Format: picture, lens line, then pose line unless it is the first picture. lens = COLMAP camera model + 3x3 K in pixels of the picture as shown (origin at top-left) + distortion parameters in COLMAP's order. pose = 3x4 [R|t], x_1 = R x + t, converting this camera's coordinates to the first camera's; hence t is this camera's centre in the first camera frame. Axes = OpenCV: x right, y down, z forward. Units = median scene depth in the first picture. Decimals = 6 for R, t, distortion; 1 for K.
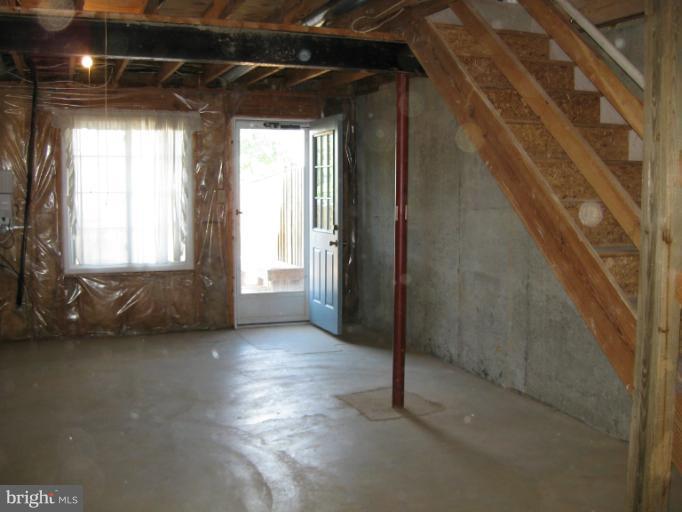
lens RADIAL K [[750.9, 0, 341.0], [0, 750.9, 256.0], [0, 0, 1]] dist [-0.138289, 0.064380]
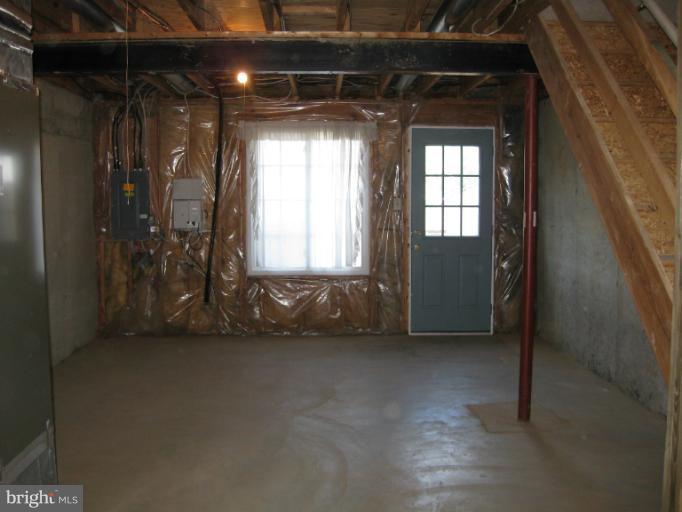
lens RADIAL K [[750.9, 0, 341.0], [0, 750.9, 256.0], [0, 0, 1]] dist [-0.138289, 0.064380]
pose [[0.944534, 0.022062, -0.327671, 0.112633], [-0.027070, 0.999576, -0.010731, 0.004272], [0.327295, 0.019006, 0.944731, 0.011716]]
